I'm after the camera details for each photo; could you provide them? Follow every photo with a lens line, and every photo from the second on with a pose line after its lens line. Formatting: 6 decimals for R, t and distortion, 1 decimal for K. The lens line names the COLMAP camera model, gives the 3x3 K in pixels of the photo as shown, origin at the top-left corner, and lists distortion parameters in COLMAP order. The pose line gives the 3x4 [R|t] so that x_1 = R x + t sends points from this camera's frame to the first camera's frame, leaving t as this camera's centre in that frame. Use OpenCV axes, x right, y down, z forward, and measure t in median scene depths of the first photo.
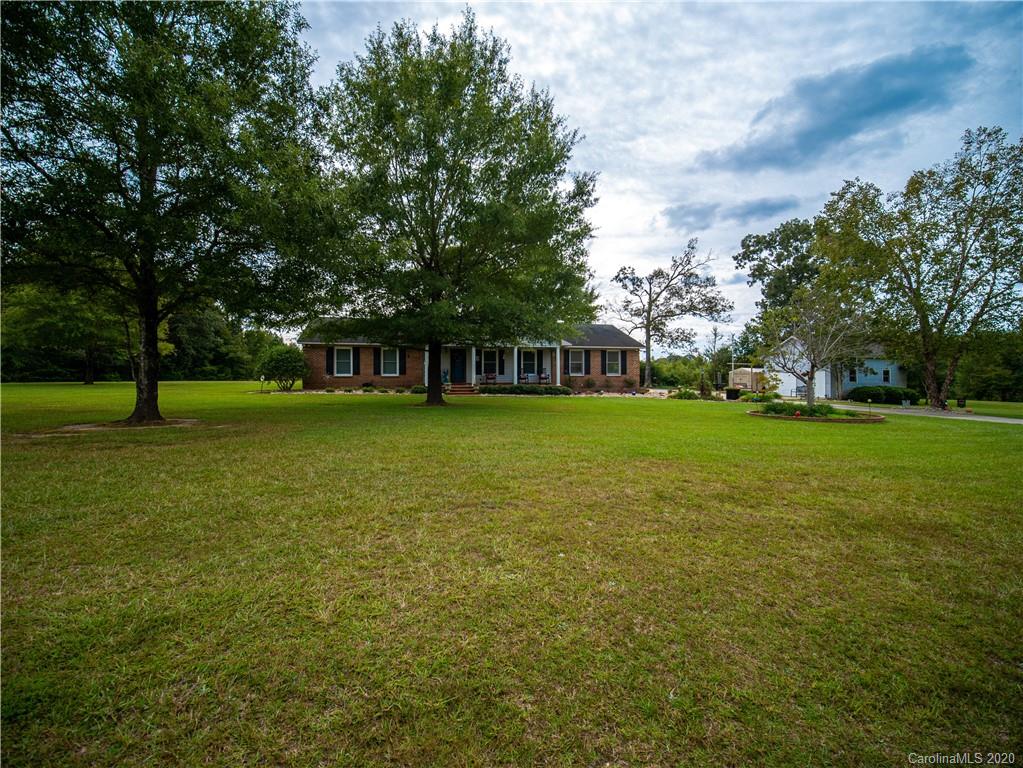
lens RADIAL K [[448.5, 0, 505.3], [0, 448.5, 376.2], [0, 0, 1]] dist [-0.017854, -0.000105]
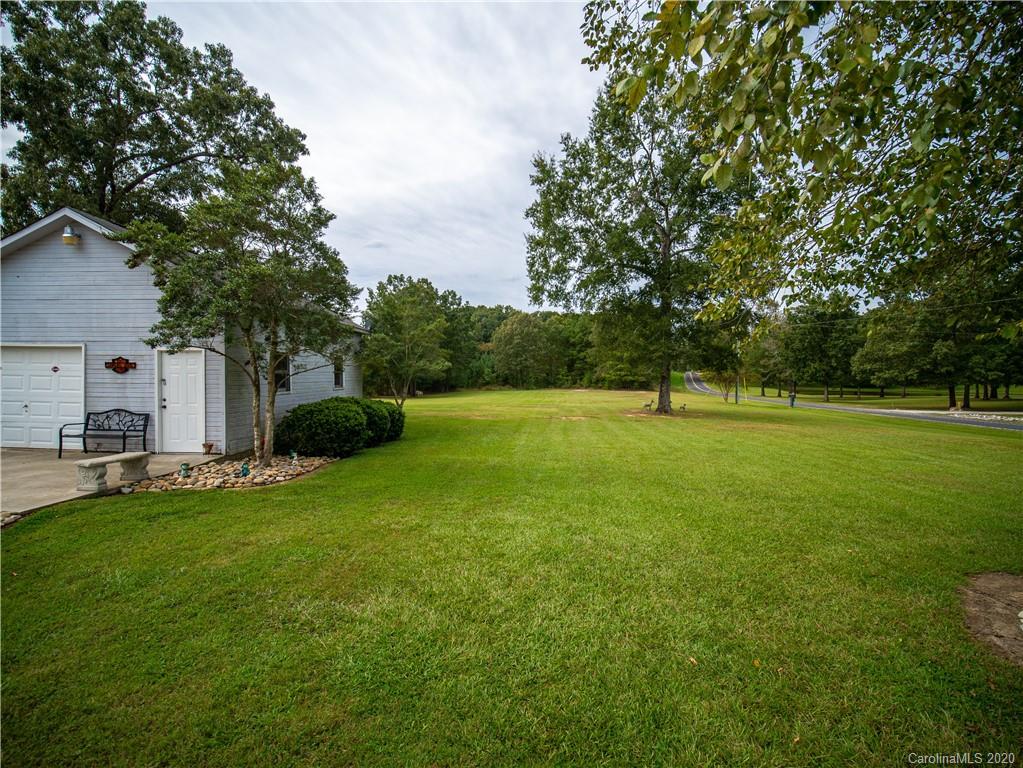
lens RADIAL K [[448.5, 0, 505.3], [0, 448.5, 376.2], [0, 0, 1]] dist [-0.017854, -0.000105]
pose [[0.258606, -0.010214, 0.965929, 0.492403], [-0.011289, 0.999844, 0.013595, -0.003727], [-0.965917, -0.014420, 0.258450, 0.734366]]
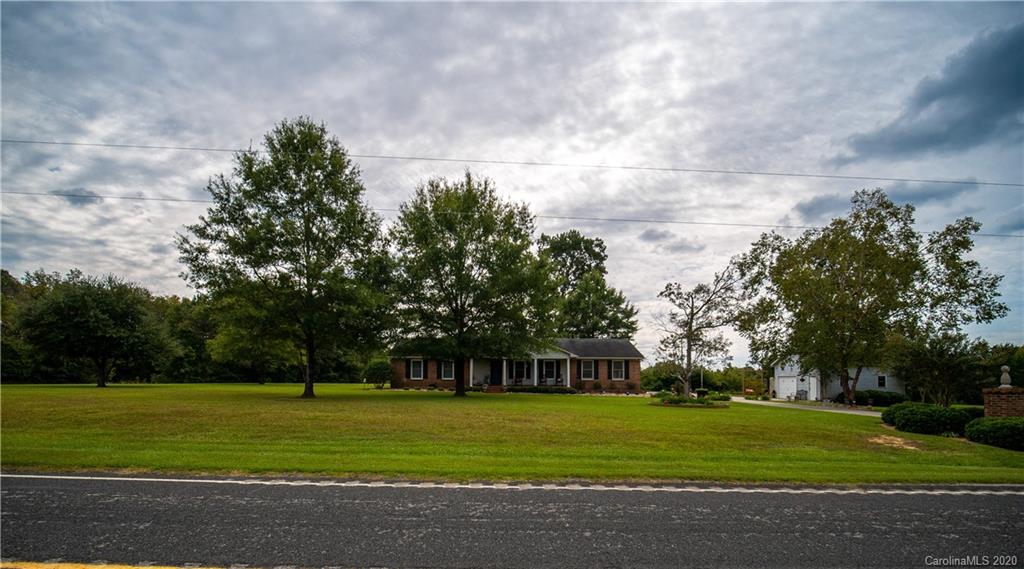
lens RADIAL K [[448.0, 0, 510.3], [0, 448.0, 375.6], [0, 0, 1]] dist [-0.000936, 0.000020]
pose [[0.978530, 0.001406, -0.206100, 0.180136], [-0.004775, 0.999863, -0.015851, 0.006912], [0.206050, 0.016495, 0.978402, -0.277384]]
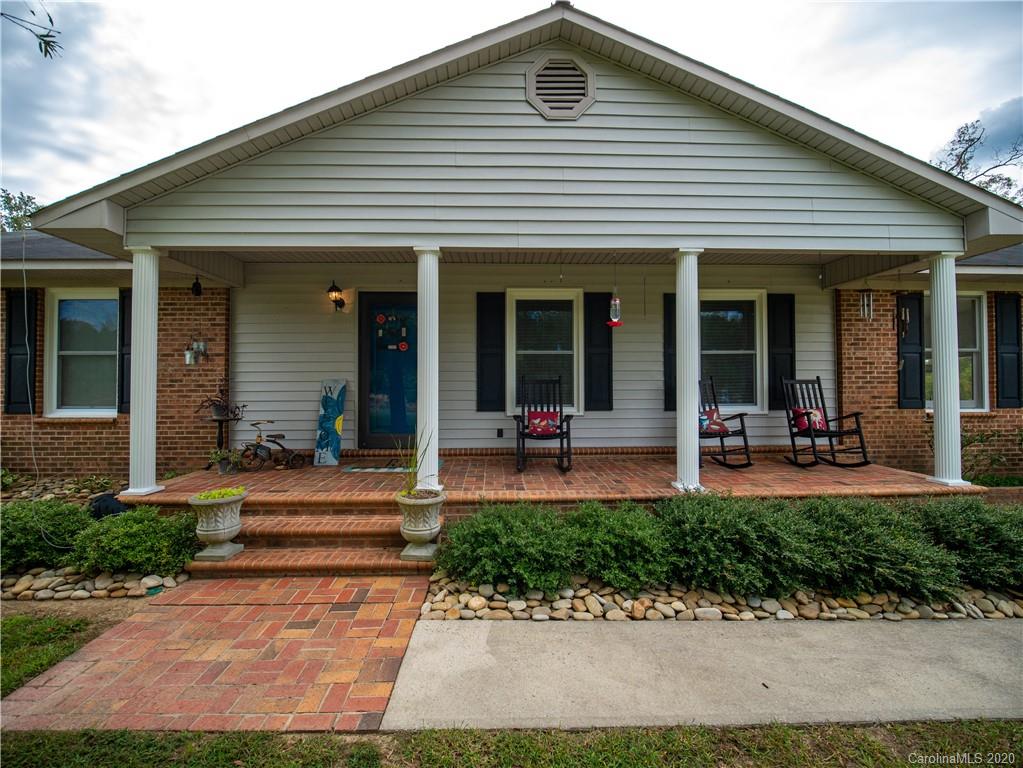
lens RADIAL K [[448.5, 0, 505.3], [0, 448.5, 376.2], [0, 0, 1]] dist [-0.017854, -0.000105]
pose [[0.978648, -0.004571, -0.205493, -0.007113], [0.002152, 0.999926, -0.011993, -0.014086], [0.205533, 0.011295, 0.978585, 0.648154]]
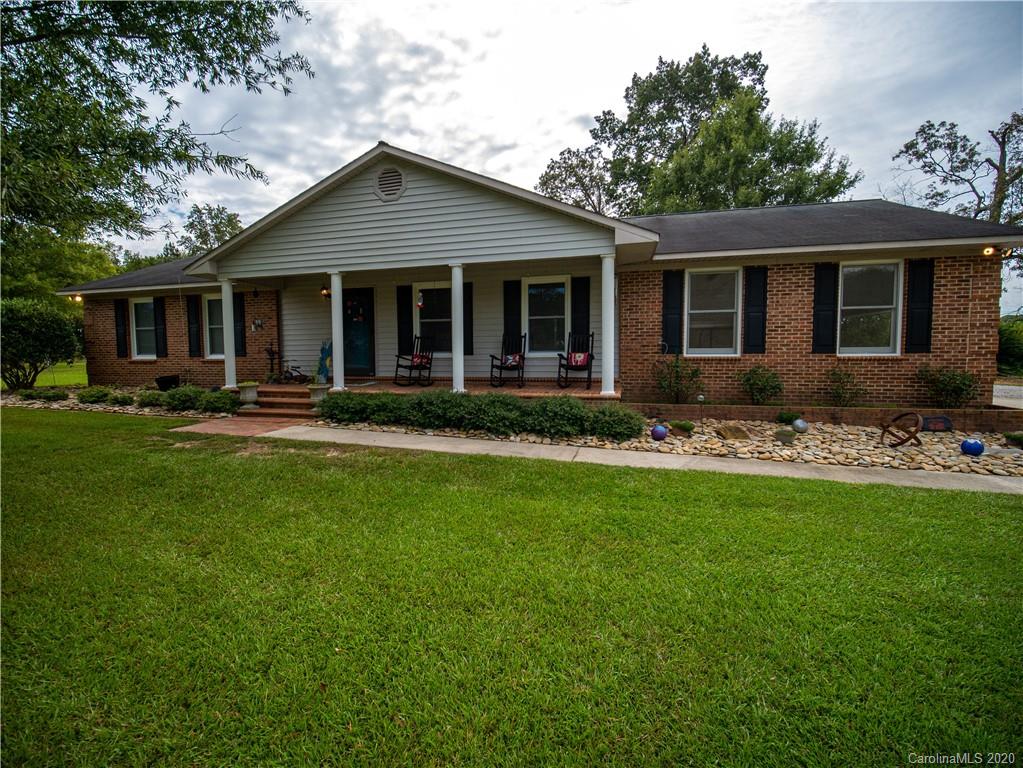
lens RADIAL K [[448.5, 0, 505.3], [0, 448.5, 376.2], [0, 0, 1]] dist [-0.017854, -0.000105]
pose [[0.880029, 0.022170, -0.474402, 0.155527], [0.008943, 0.997959, 0.063227, -0.007016], [0.474836, -0.059884, 0.878035, 0.583245]]
